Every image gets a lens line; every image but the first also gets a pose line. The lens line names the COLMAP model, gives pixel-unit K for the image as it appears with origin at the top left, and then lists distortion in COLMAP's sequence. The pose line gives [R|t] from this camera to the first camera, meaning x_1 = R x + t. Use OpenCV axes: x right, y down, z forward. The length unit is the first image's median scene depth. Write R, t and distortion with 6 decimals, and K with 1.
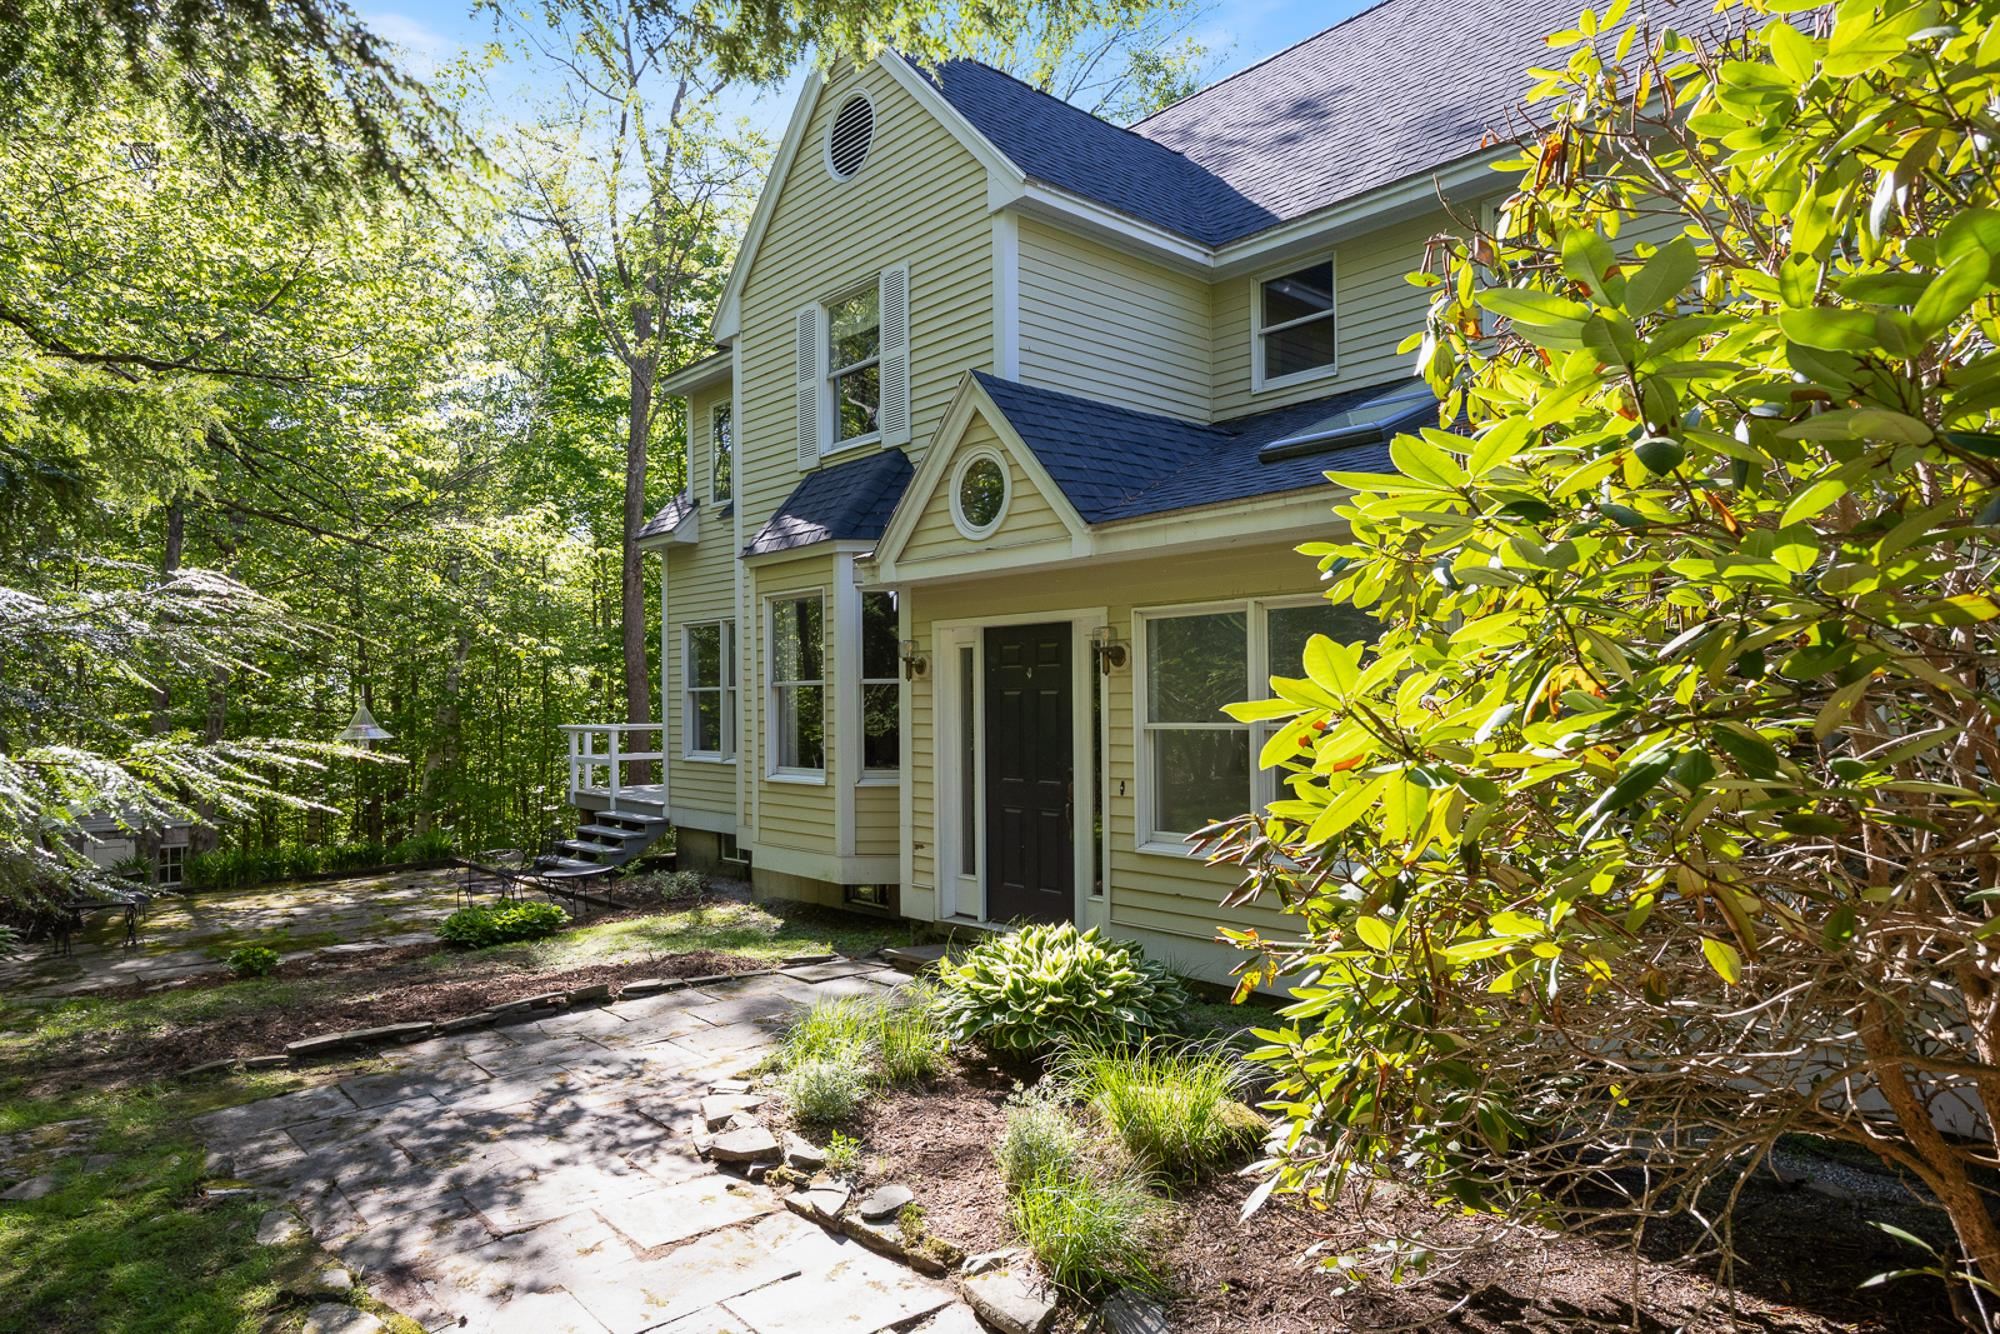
lens RADIAL K [[1238.7, 0, 1001.6], [0, 1238.7, 734.7], [0, 0, 1]] dist [0.001583, 0.000095]
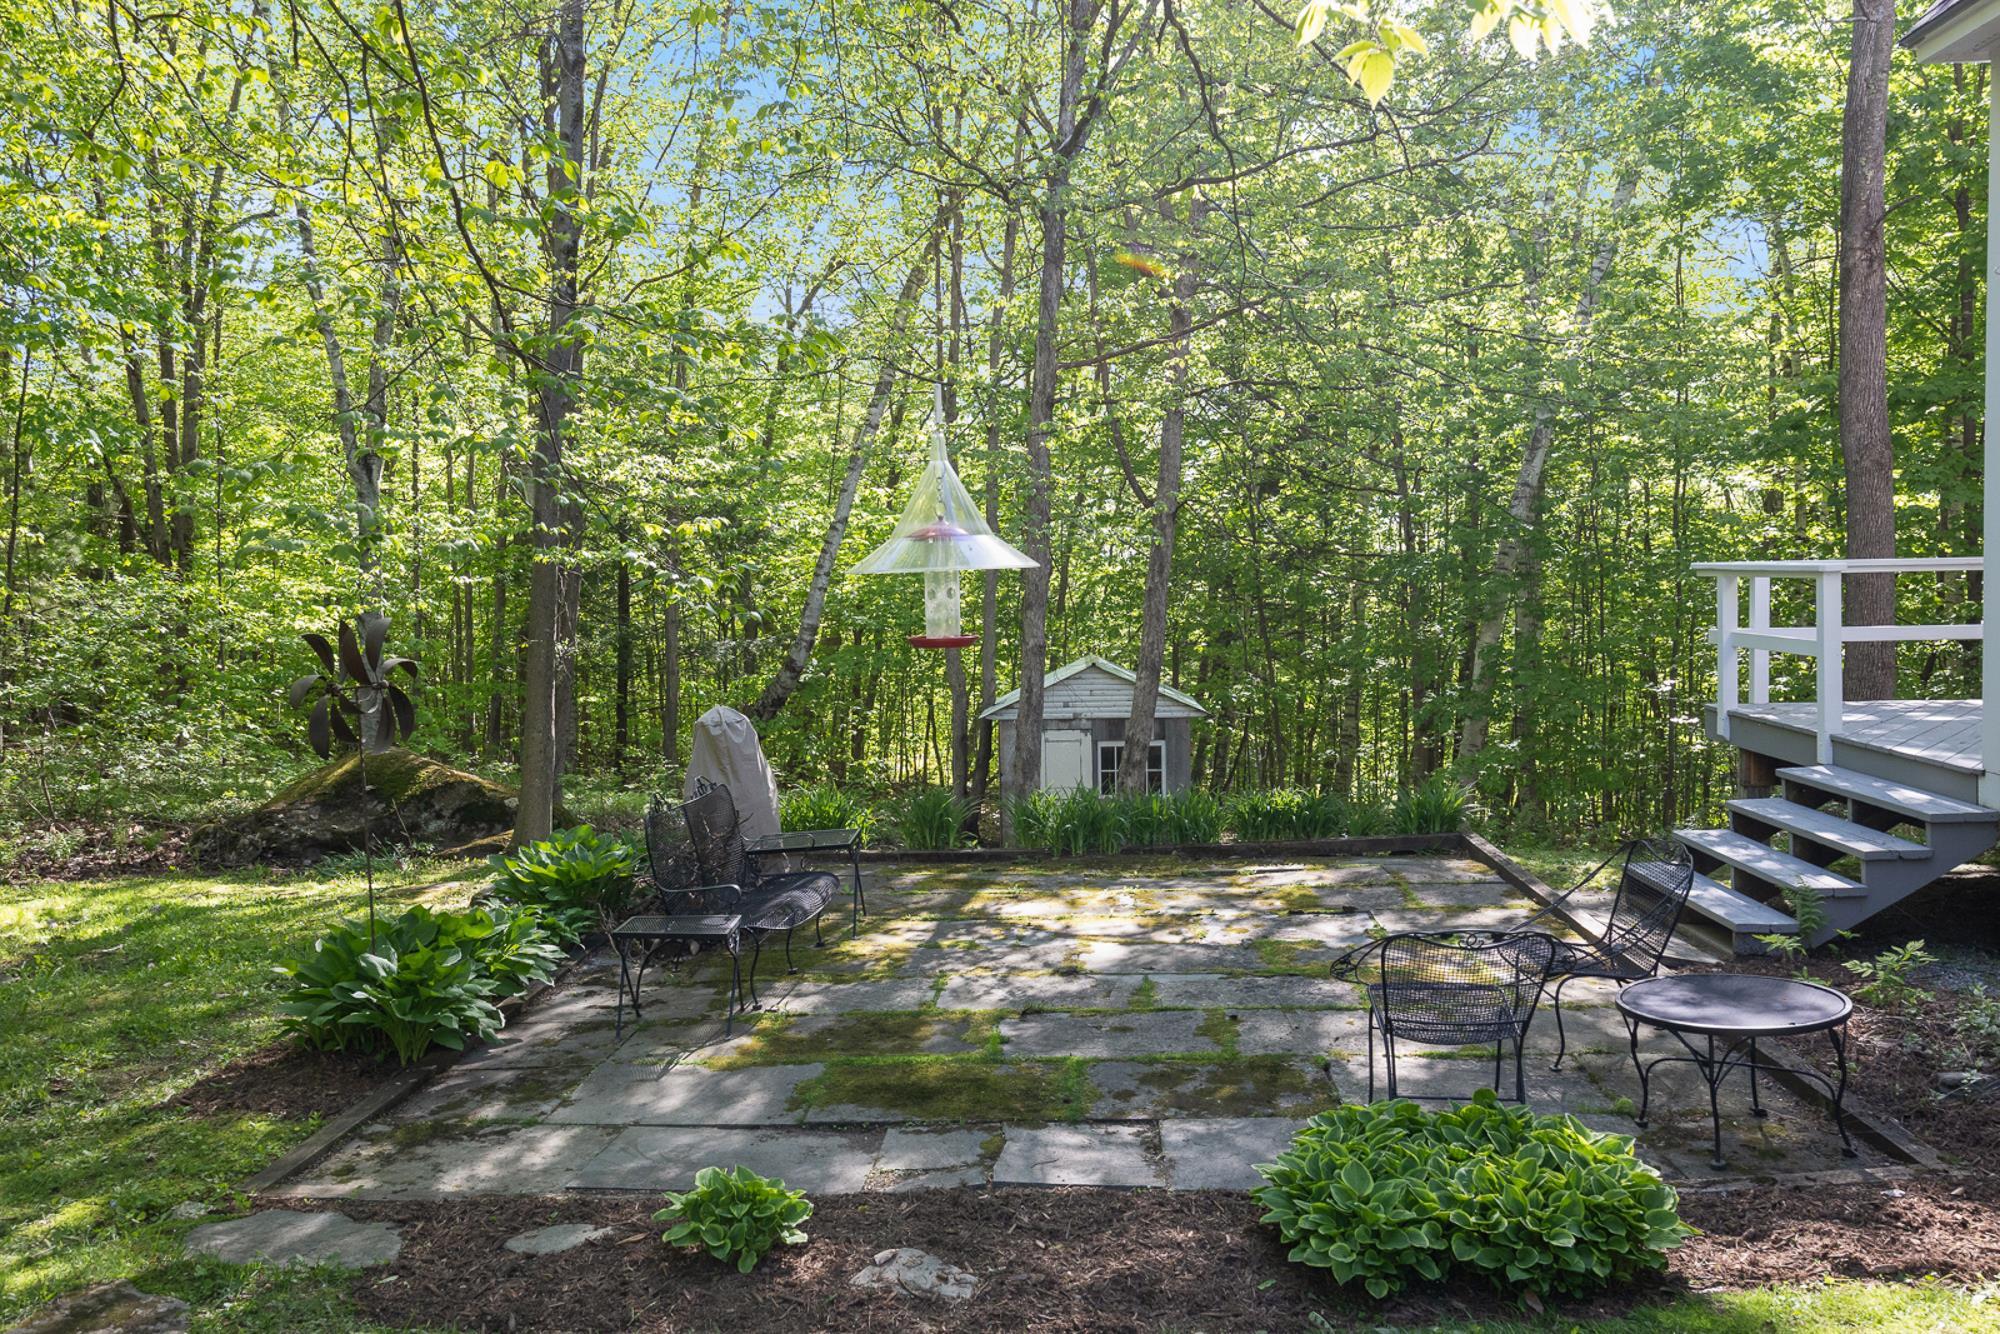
lens RADIAL K [[1549.5, 0, 1000.0], [0, 1549.5, 667.0], [0, 0, 1]] dist [-0.002651, -0.000244]
pose [[0.714782, 0.026680, -0.698838, -0.139245], [0.003055, 0.999143, 0.041270, 0.006006], [0.699341, -0.031634, 0.714088, 0.409351]]
